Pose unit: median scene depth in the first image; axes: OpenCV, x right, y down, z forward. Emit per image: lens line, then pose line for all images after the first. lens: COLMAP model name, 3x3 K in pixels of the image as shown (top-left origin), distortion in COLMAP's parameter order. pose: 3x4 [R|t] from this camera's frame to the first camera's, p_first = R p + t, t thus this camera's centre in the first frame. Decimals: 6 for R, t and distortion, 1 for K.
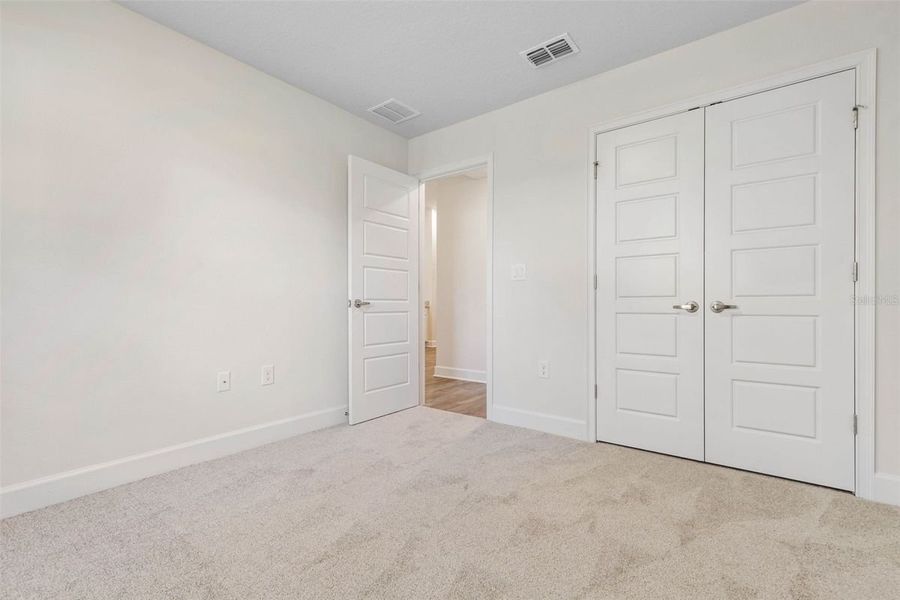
lens RADIAL K [[408.3, 0, 448.7], [0, 408.3, 303.3], [0, 0, 1]] dist [0.009062, -0.000267]
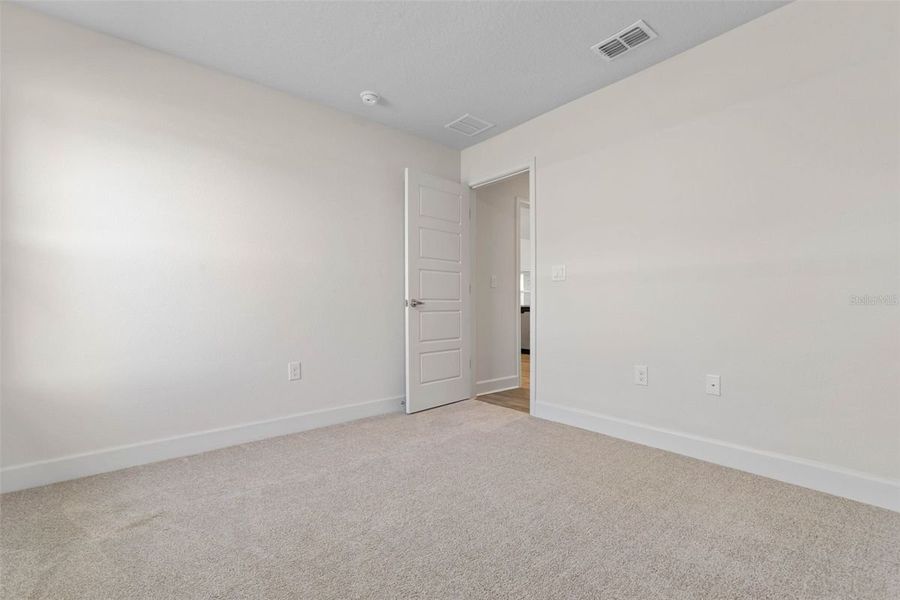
lens RADIAL K [[406.1, 0, 451.6], [0, 406.1, 299.0], [0, 0, 1]] dist [0.011496, 0.000053]
pose [[0.980445, -0.005833, -0.196707, 0.093246], [0.003936, 0.999942, -0.010032, 0.000779], [0.196754, 0.009062, 0.980411, -0.053186]]
